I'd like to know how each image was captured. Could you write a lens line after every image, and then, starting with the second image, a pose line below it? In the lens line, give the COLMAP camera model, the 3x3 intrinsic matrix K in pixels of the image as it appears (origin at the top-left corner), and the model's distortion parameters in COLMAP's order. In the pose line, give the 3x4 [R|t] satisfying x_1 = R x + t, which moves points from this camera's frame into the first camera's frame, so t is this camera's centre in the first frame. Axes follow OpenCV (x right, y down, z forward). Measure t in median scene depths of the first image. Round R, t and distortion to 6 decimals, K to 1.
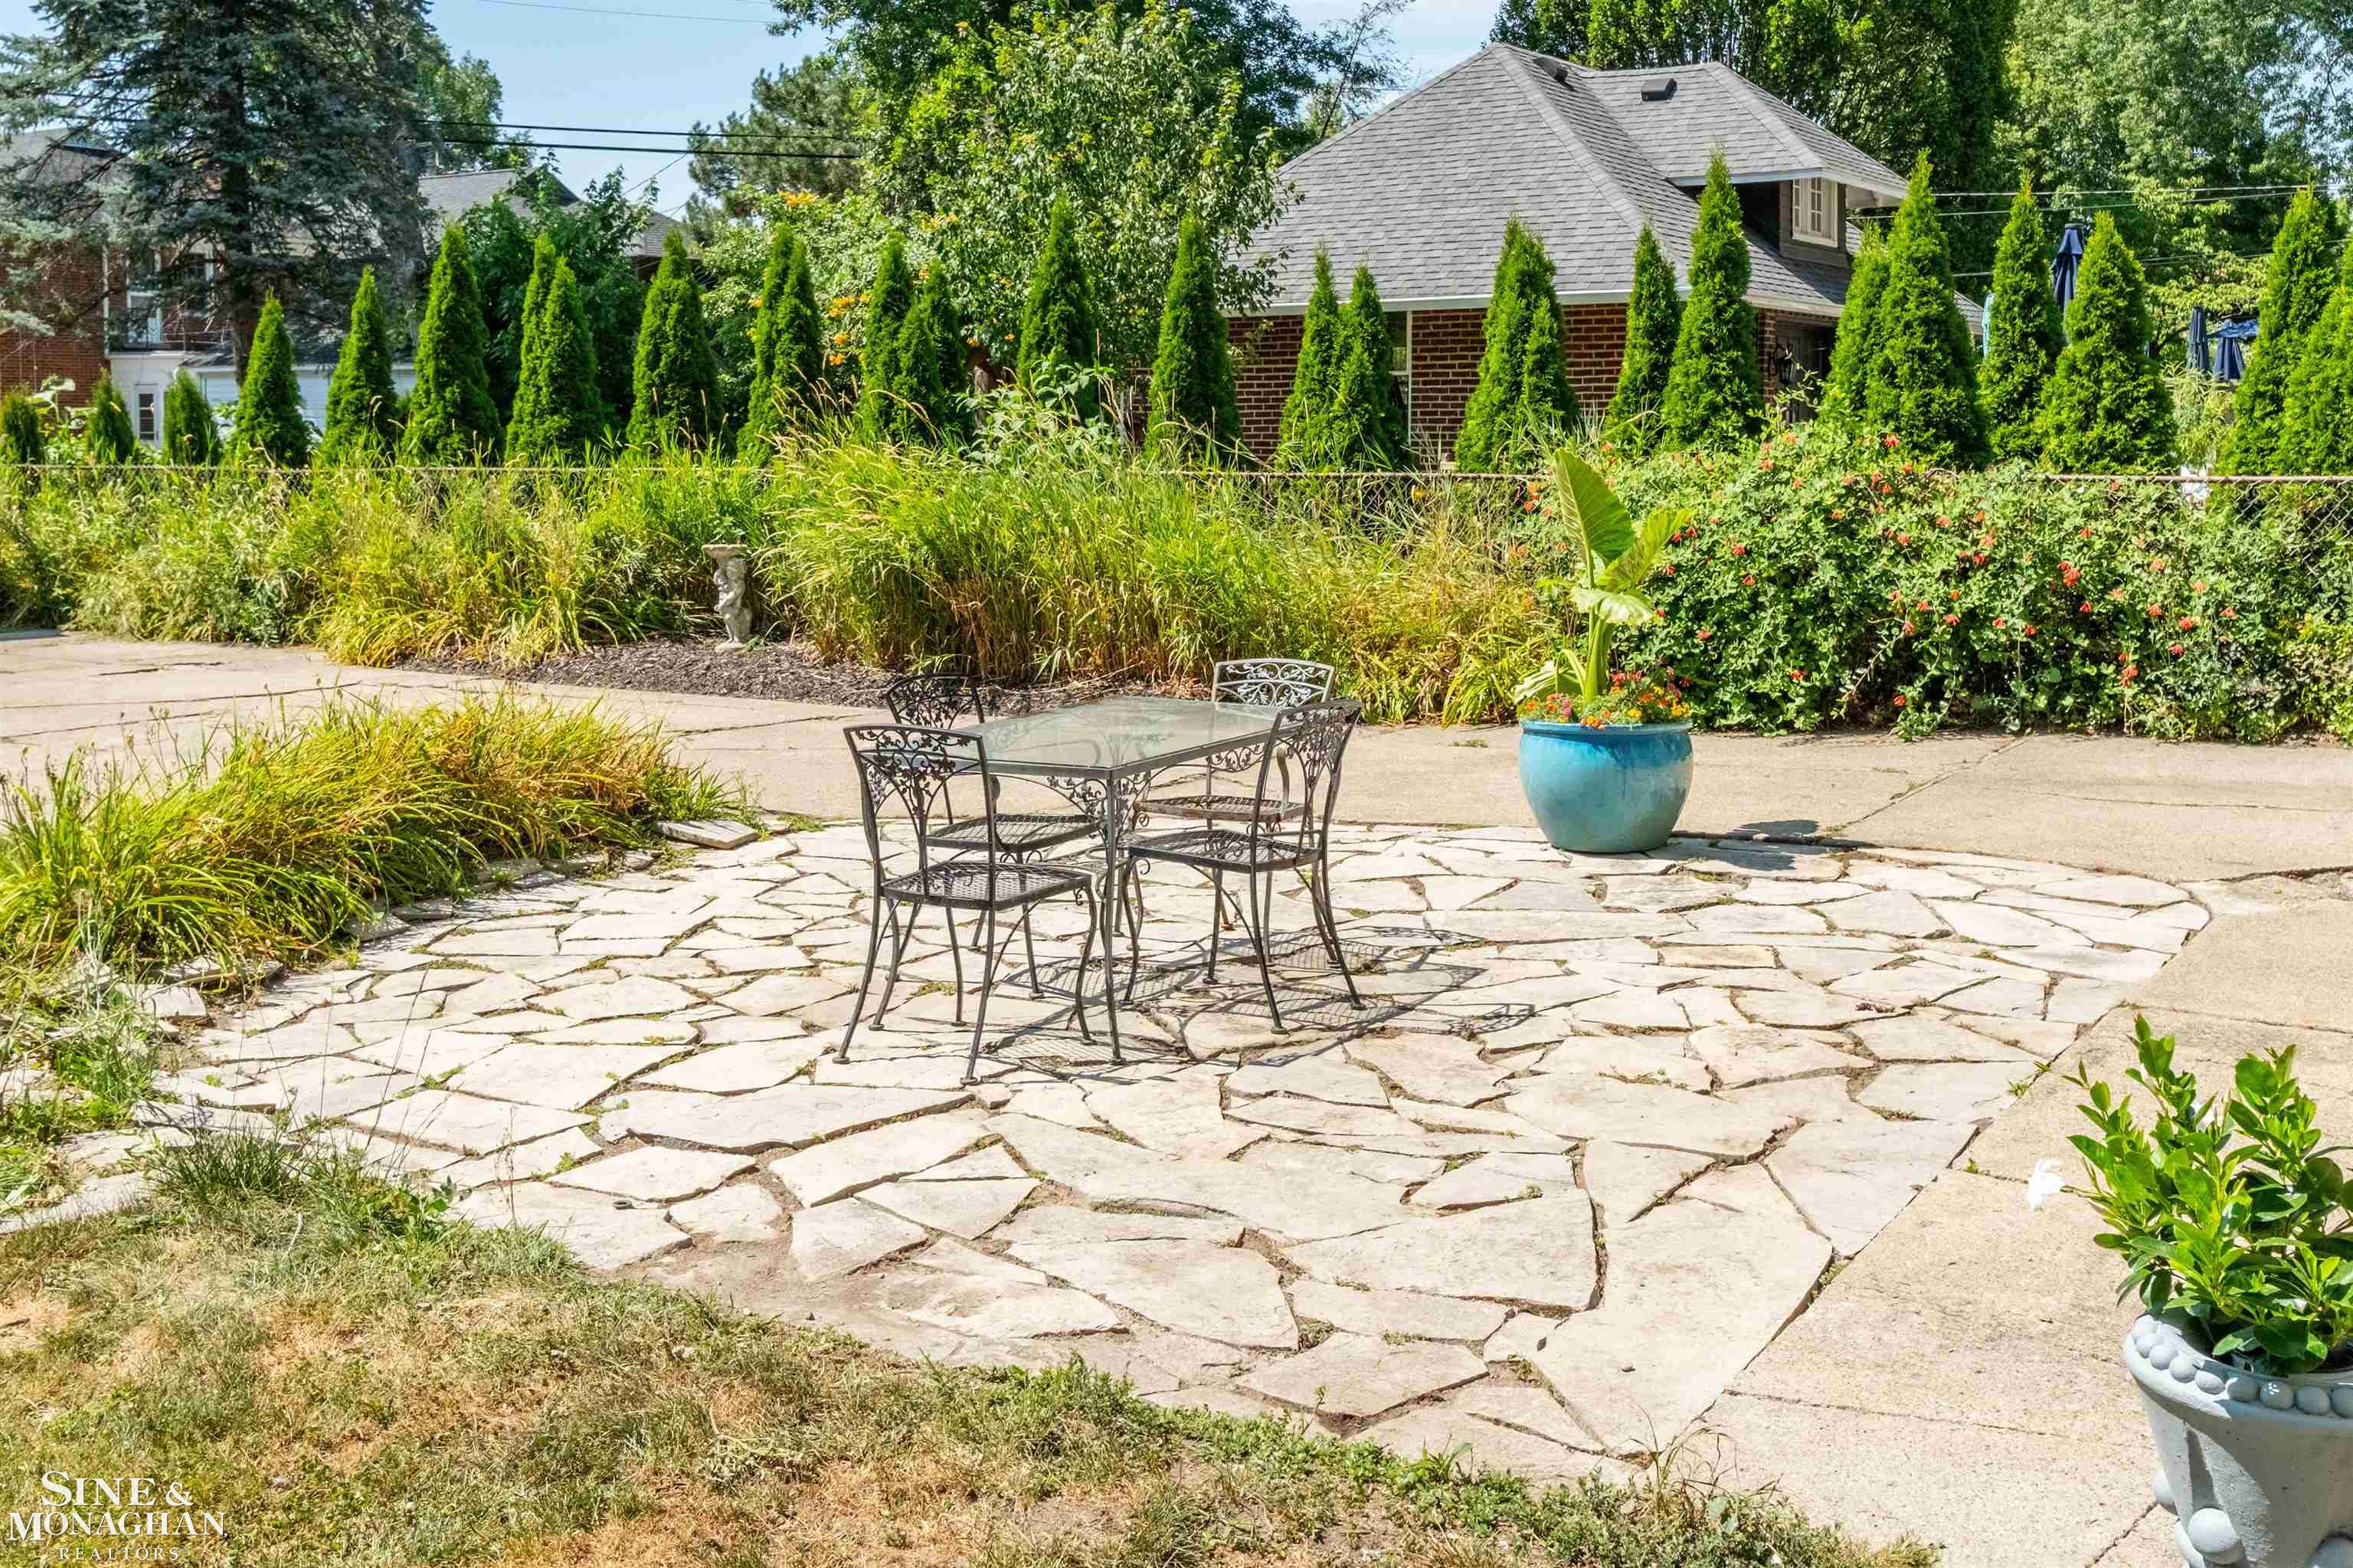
lens RADIAL K [[2437.8, 0, 1176.5], [0, 2437.8, 784.0], [0, 0, 1]] dist [0.008743, 0.006938]
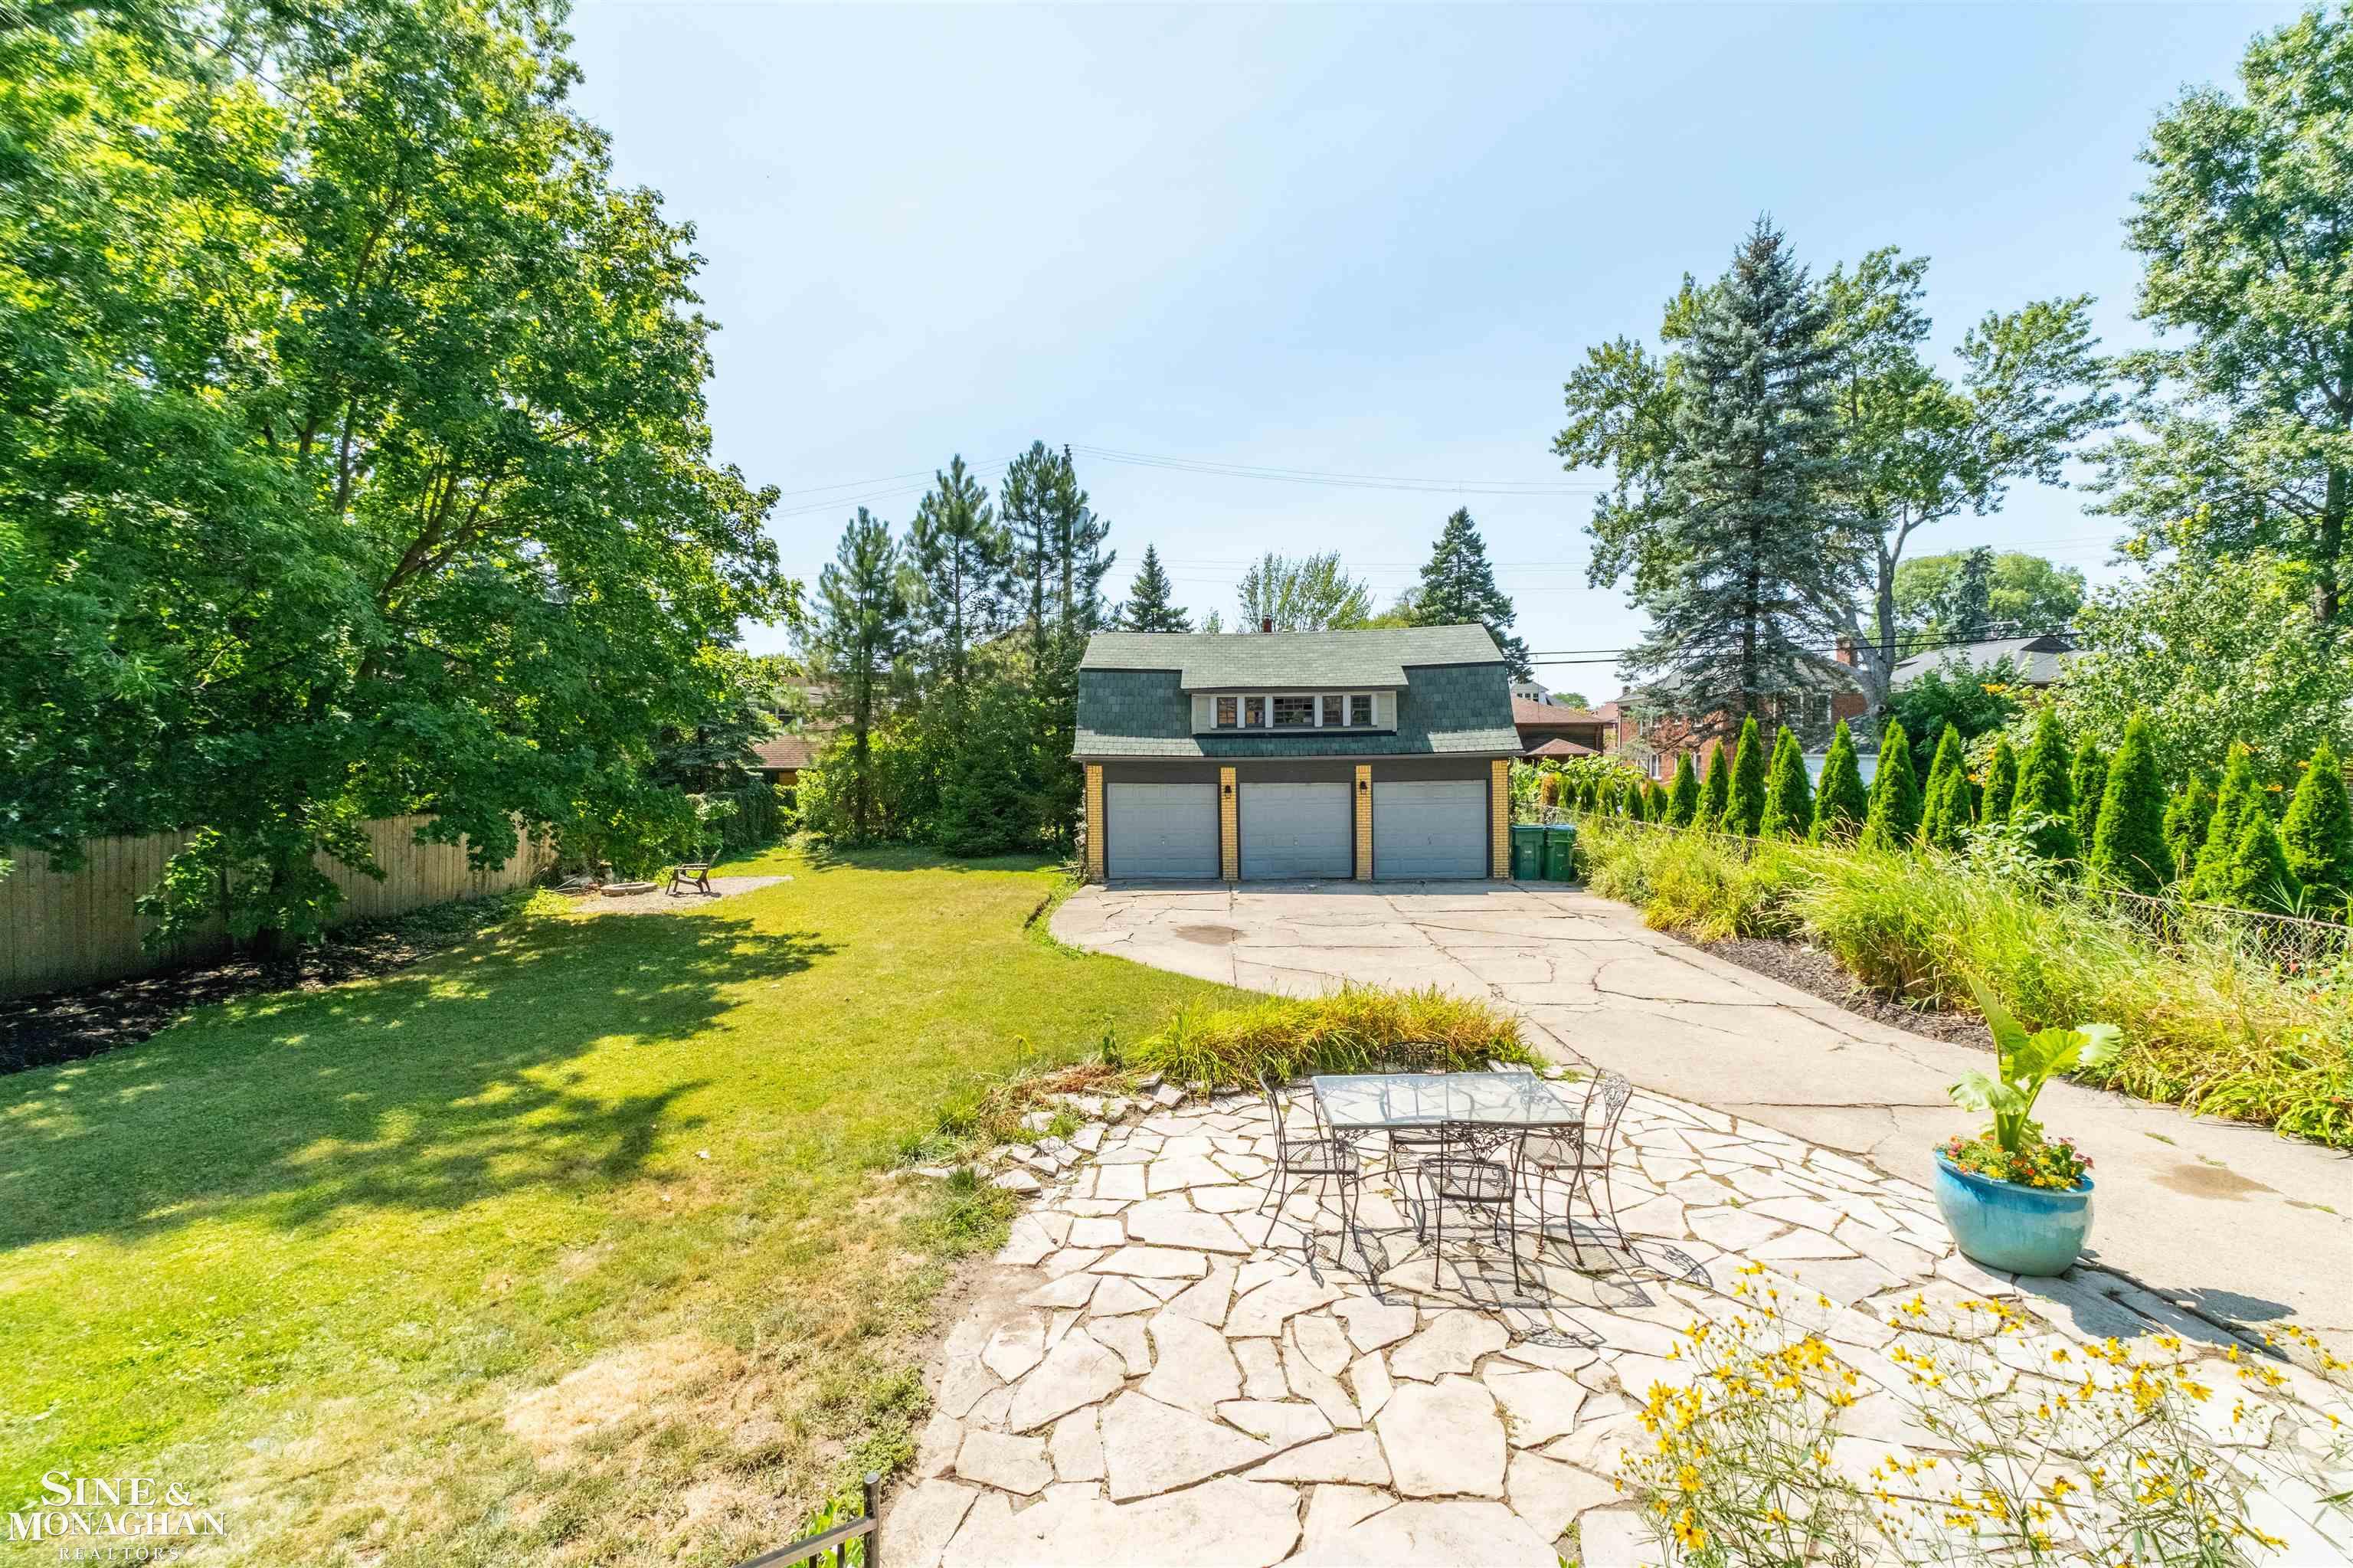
lens RADIAL K [[1026.9, 0, 1176.5], [0, 1026.9, 784.0], [0, 0, 1]] dist [0.001331, 0.000289]
pose [[0.497881, 0.030489, -0.866709, 0.613055], [-0.119355, 0.992281, -0.033657, -0.231051], [0.858993, 0.120203, 0.497677, 0.385381]]
